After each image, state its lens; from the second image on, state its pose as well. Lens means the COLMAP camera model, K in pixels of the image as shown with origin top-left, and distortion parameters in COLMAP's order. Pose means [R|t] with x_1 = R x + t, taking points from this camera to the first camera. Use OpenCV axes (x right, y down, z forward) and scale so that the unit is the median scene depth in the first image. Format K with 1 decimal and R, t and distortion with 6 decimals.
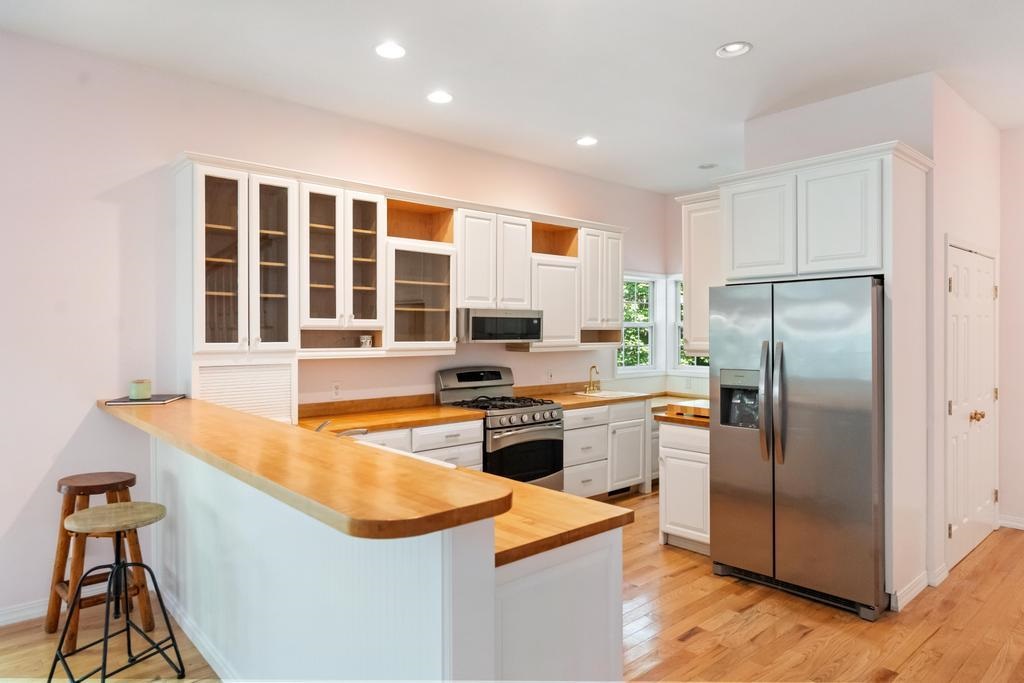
lens RADIAL K [[624.0, 0, 508.4], [0, 624.0, 336.8], [0, 0, 1]] dist [0.002670, 0.003398]
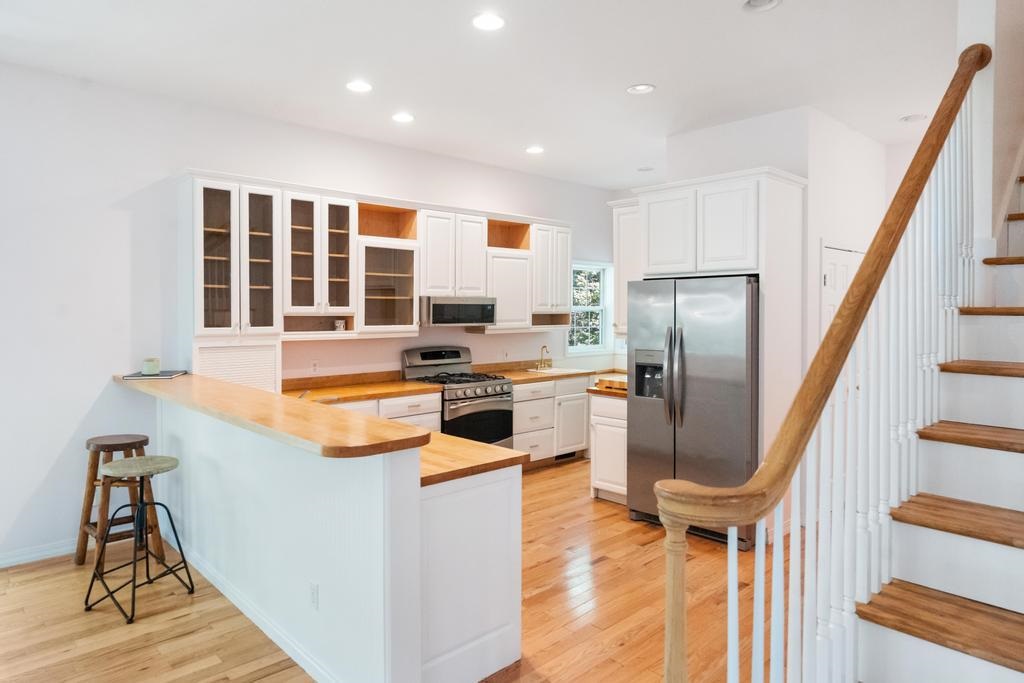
lens RADIAL K [[624.0, 0, 502.9], [0, 624.0, 322.5], [0, 0, 1]] dist [0.002670, 0.003398]
pose [[0.999752, 0.001801, 0.022181, 0.055712], [-0.002081, 0.999918, 0.012634, -0.015045], [-0.022156, -0.012677, 0.999674, -0.191037]]
